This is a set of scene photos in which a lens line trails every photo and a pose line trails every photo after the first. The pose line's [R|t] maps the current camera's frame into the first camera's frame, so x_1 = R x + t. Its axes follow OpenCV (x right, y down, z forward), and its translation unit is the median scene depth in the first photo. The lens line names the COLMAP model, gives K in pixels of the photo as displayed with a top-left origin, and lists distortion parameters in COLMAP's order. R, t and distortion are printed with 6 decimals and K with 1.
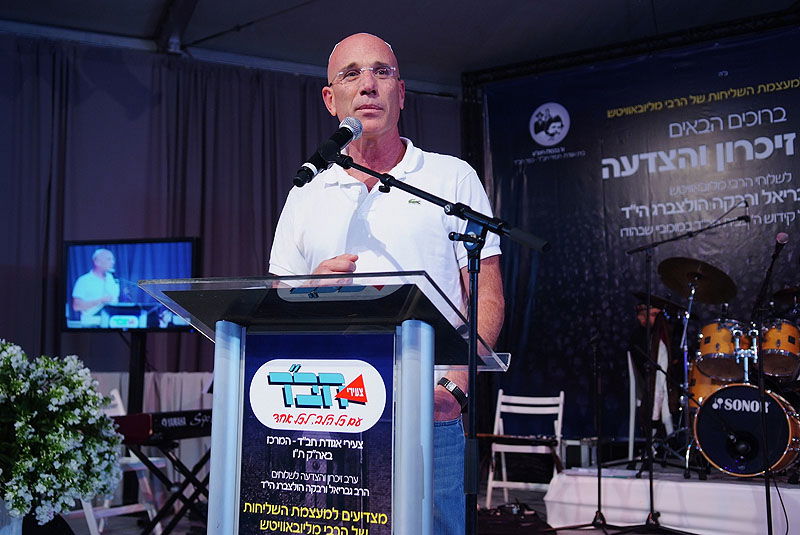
lens RADIAL K [[1099.0, 0, 400.0], [0, 1099.0, 267.5], [0, 0, 1]] dist [0.101337, 0.021343]
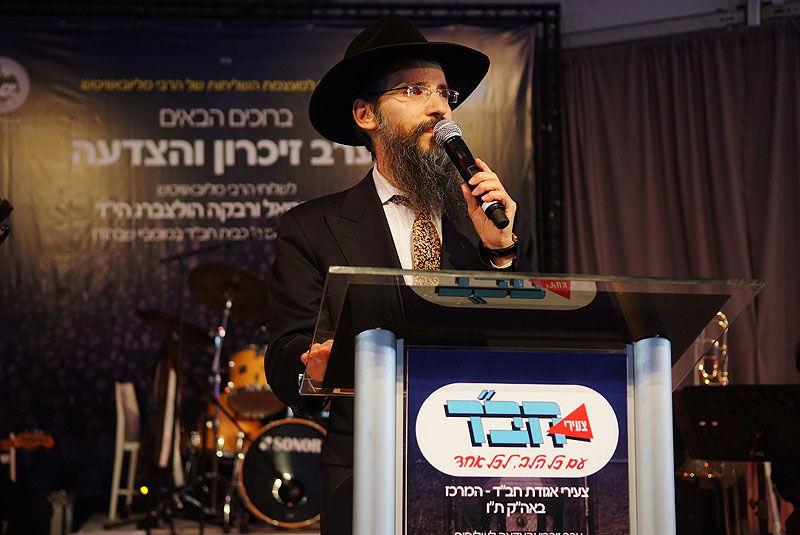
lens RADIAL K [[1328.9, 0, 400.0], [0, 1328.9, 267.5], [0, 0, 1]] dist [0.116900, -0.016972]
pose [[0.780358, 0.066909, 0.621743, -0.727885], [-0.058822, 0.997705, -0.033539, 0.038193], [-0.622560, -0.010400, 0.782503, 0.321345]]
